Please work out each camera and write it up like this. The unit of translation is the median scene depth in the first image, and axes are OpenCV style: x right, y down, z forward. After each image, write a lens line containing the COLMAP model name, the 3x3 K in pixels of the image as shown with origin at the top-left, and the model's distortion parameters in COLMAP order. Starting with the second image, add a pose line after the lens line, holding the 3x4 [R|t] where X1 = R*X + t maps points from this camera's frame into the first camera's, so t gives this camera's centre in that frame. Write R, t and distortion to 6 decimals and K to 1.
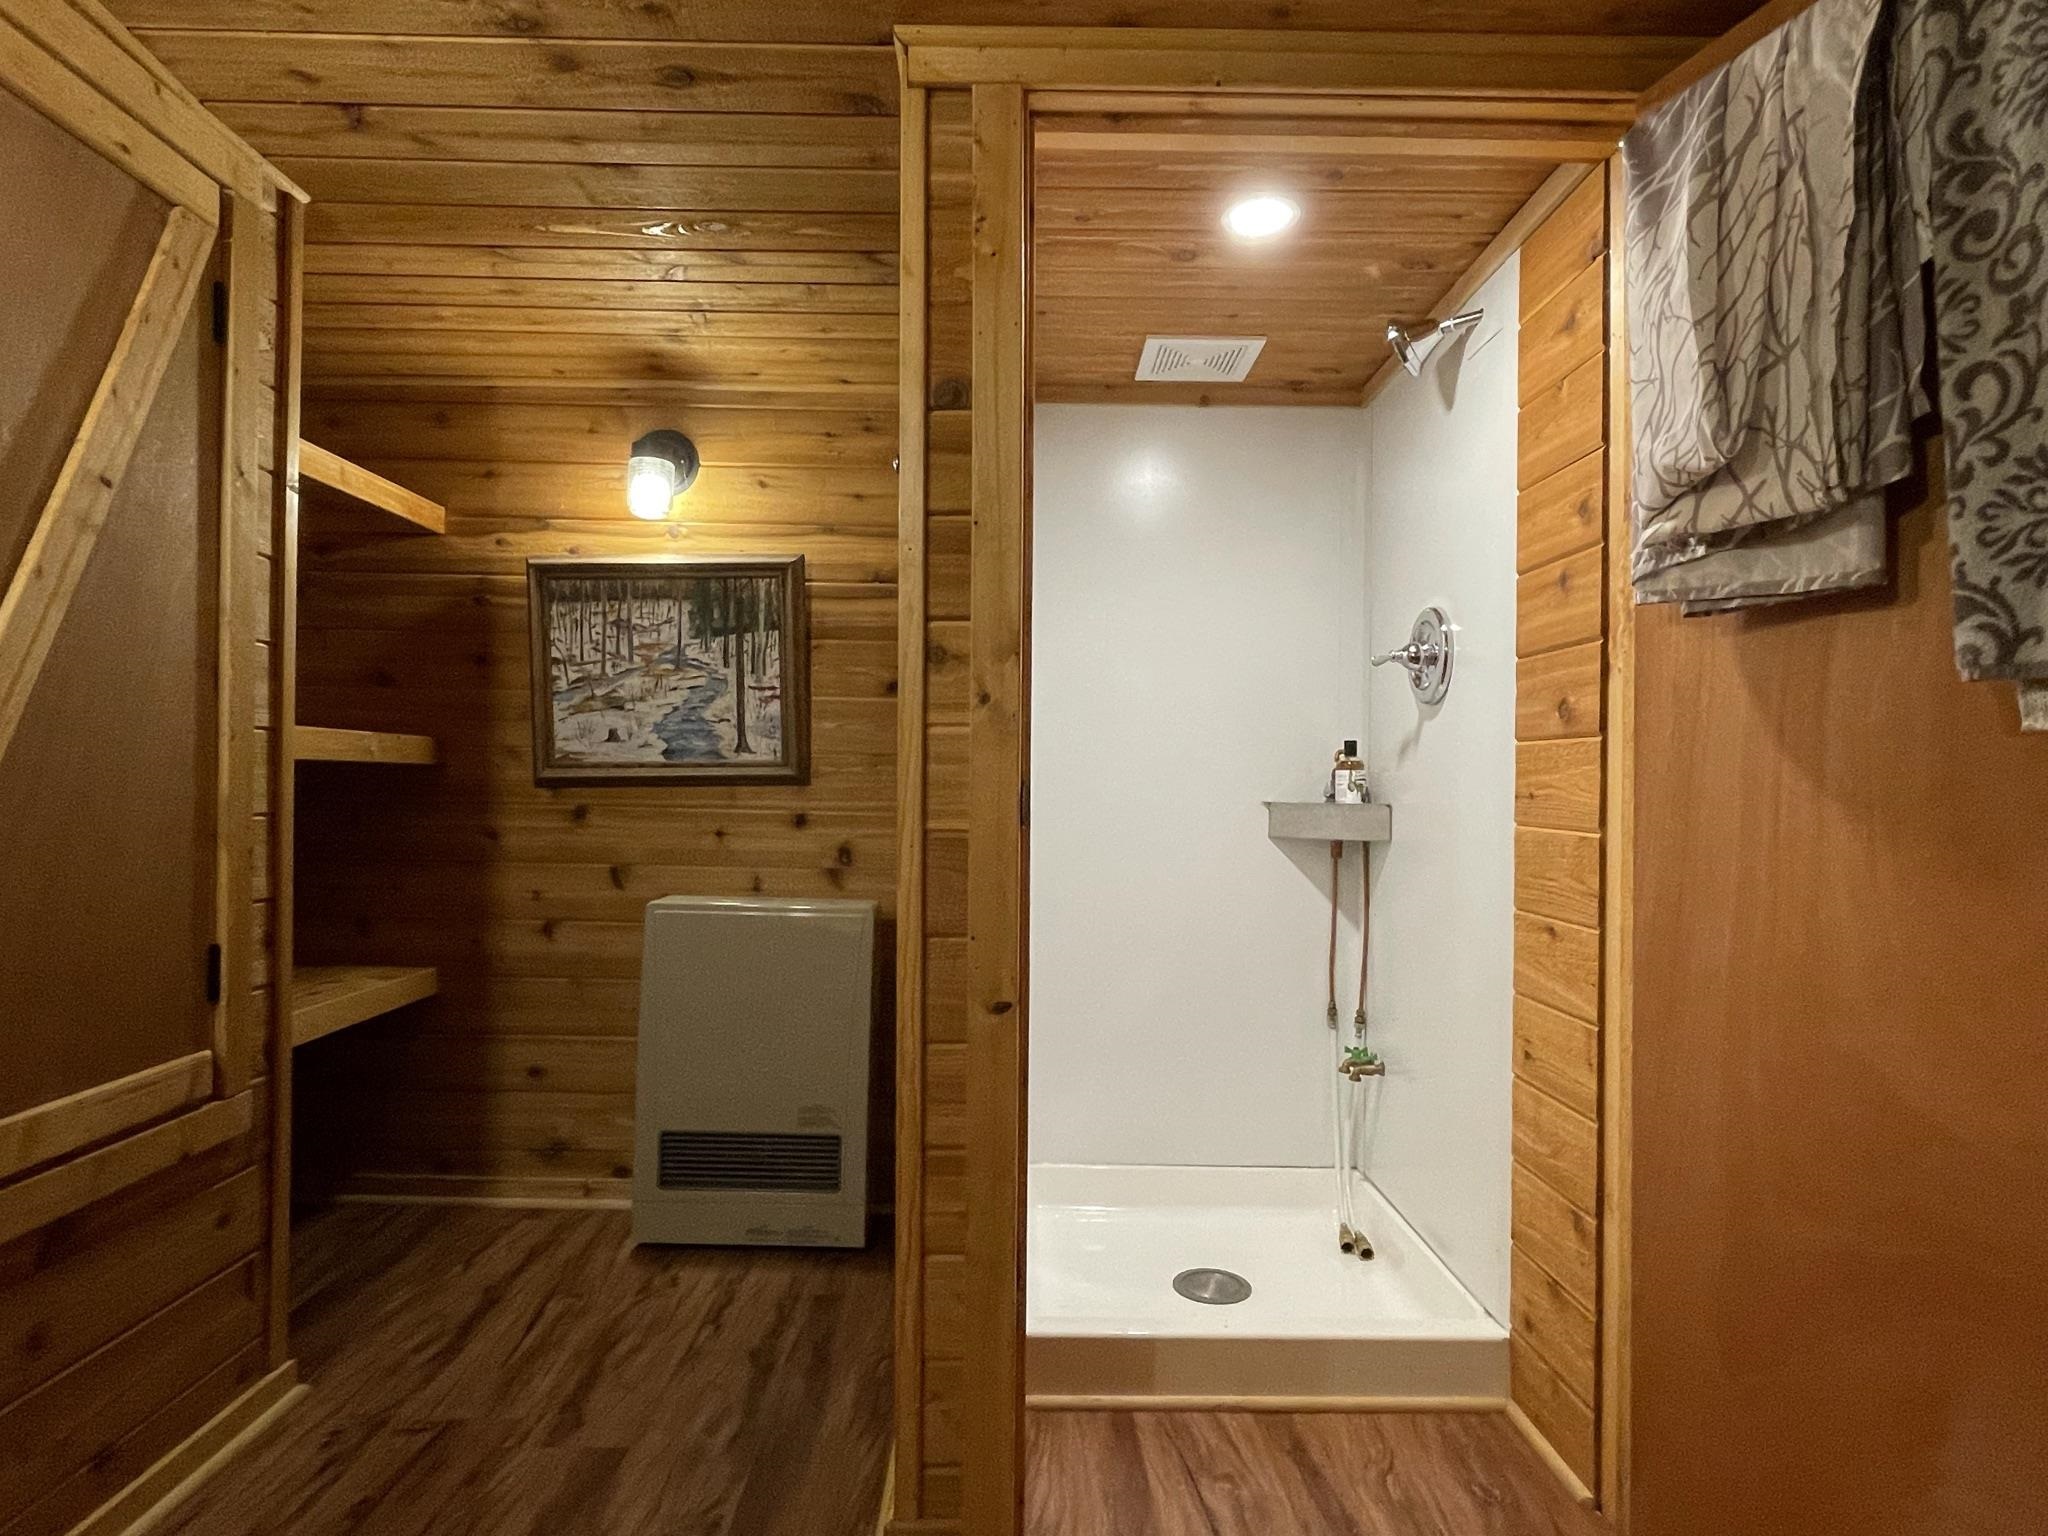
lens RADIAL K [[1129.1, 0, 1022.9], [0, 1129.1, 767.3], [0, 0, 1]] dist [-0.006844, -0.000781]
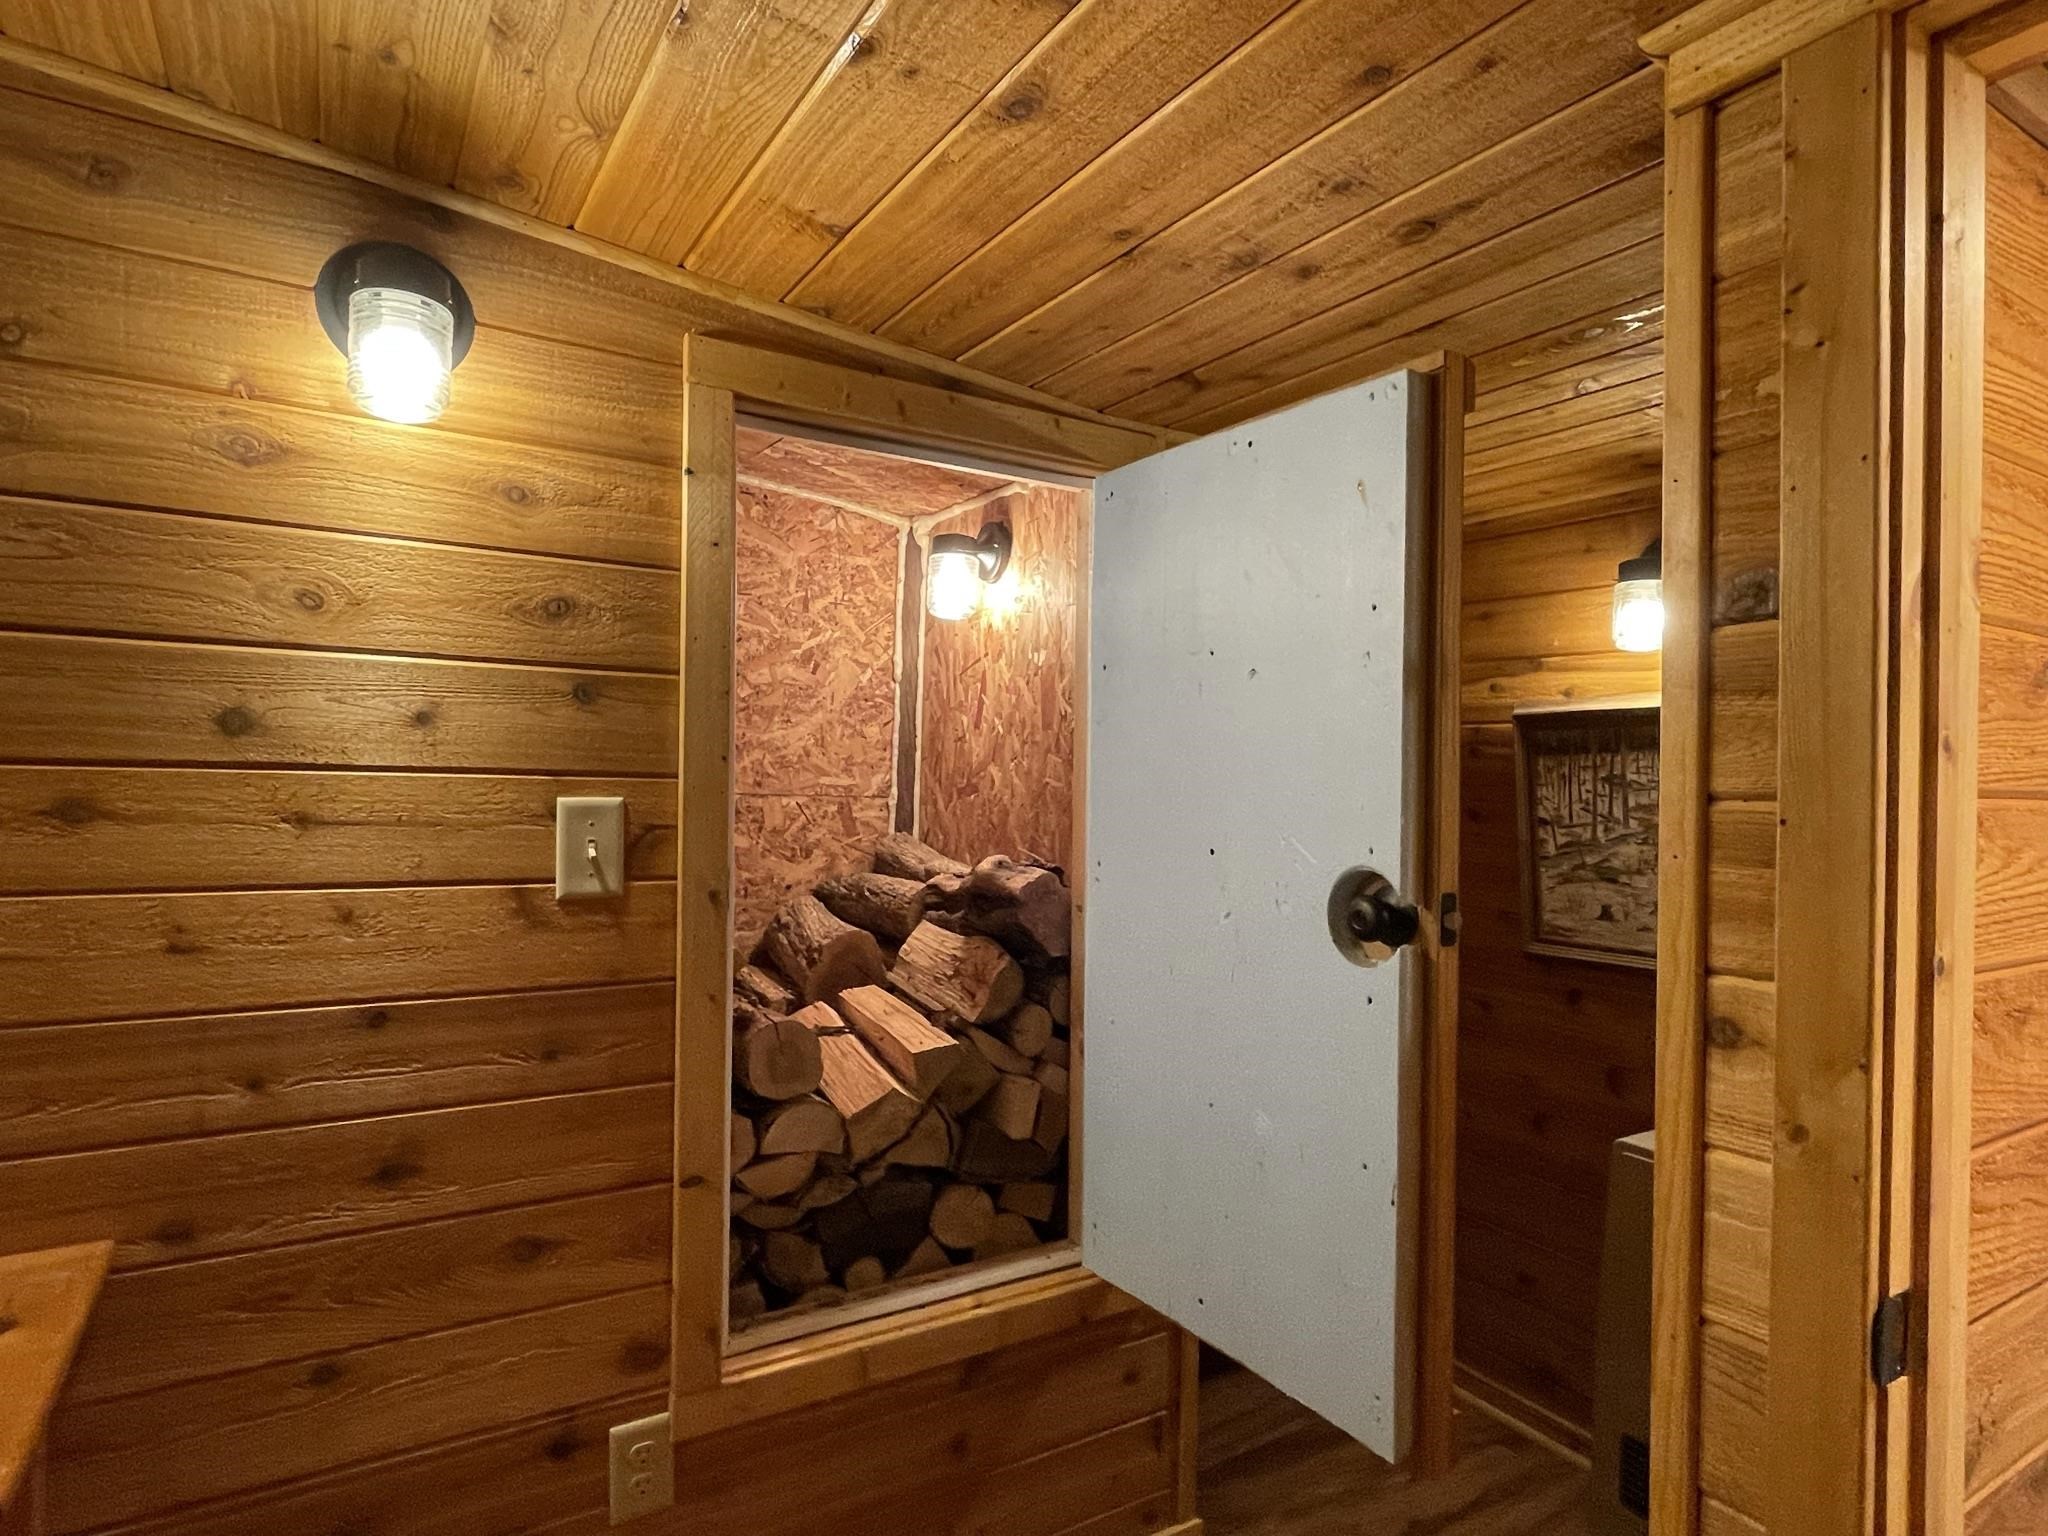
lens RADIAL K [[1129.1, 0, 1023.4], [0, 1129.1, 767.0], [0, 0, 1]] dist [-0.006844, -0.000781]
pose [[0.510189, -0.005991, -0.860041, 0.136318], [-0.003640, 0.999952, -0.009125, -0.127686], [0.860055, 0.007786, 0.510143, 0.201425]]
